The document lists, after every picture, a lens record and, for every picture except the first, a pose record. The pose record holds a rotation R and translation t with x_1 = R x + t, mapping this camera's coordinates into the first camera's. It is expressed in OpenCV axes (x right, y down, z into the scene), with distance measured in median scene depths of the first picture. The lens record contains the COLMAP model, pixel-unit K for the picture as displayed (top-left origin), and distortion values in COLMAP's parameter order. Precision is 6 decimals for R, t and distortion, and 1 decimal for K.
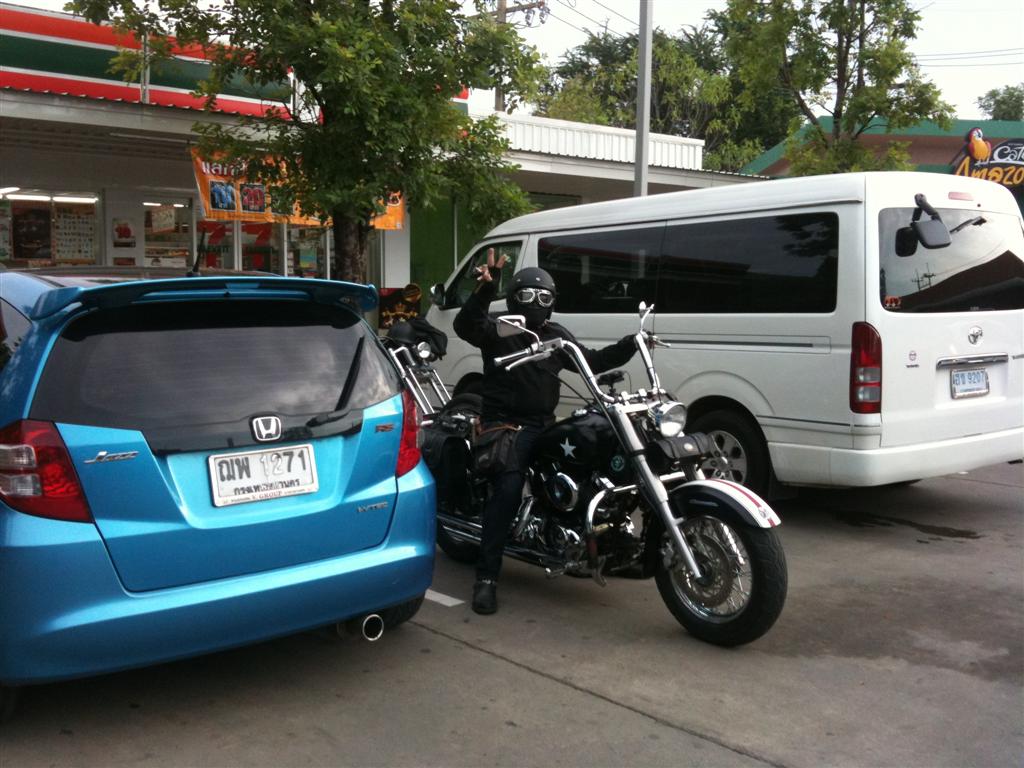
lens RADIAL K [[1072.7, 0, 514.5], [0, 1072.7, 394.6], [0, 0, 1]] dist [-0.010663, 0.000000]
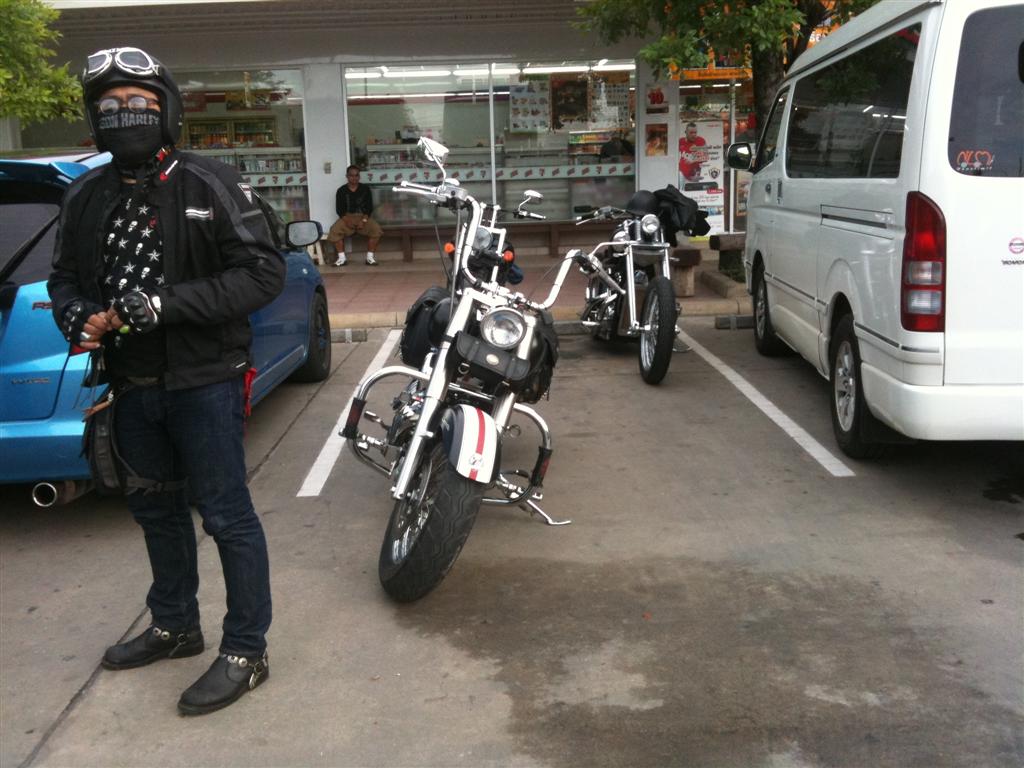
lens RADIAL K [[1072.7, 0, 543.9], [0, 1072.7, 416.0], [0, 0, 1]] dist [-0.010663, 0.000000]
pose [[0.755185, 0.128679, -0.642757, 0.710910], [-0.033398, 0.986823, 0.158321, -0.034106], [0.654660, -0.098095, 0.749532, 0.417027]]
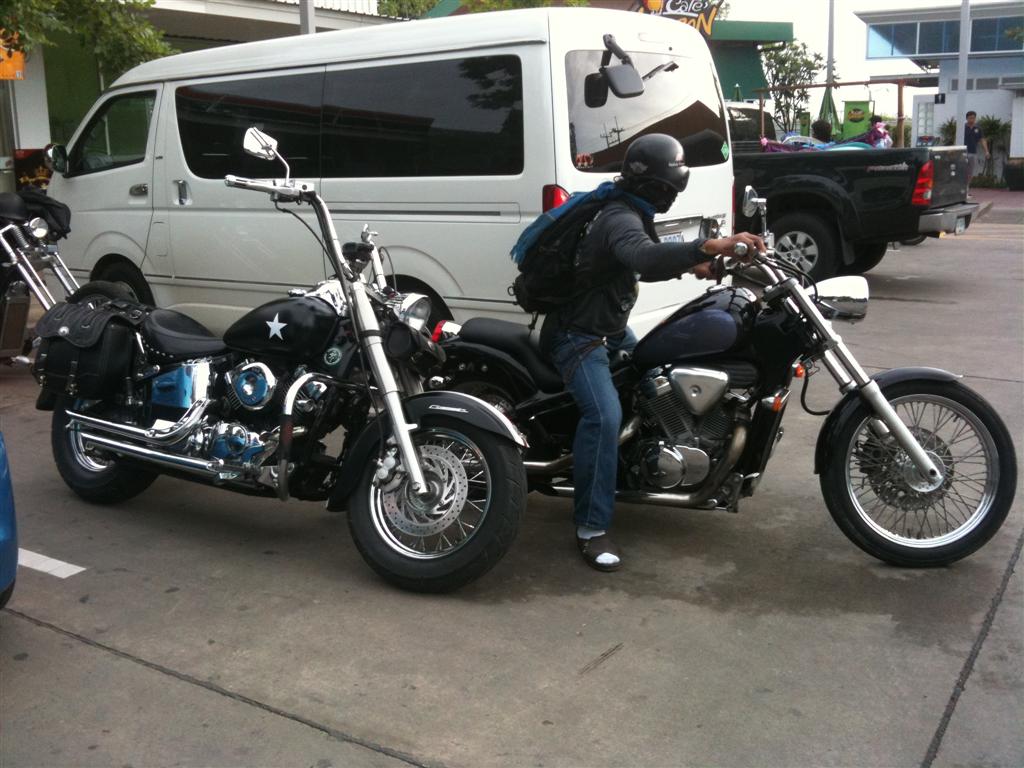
lens RADIAL K [[1072.7, 0, 498.2], [0, 1072.7, 390.1], [0, 0, 1]] dist [-0.010663, 0.000000]
pose [[0.963443, -0.071689, 0.258142, 0.049873], [0.038416, 0.990544, 0.131709, -0.024000], [-0.265143, -0.116978, 0.957087, 0.193946]]
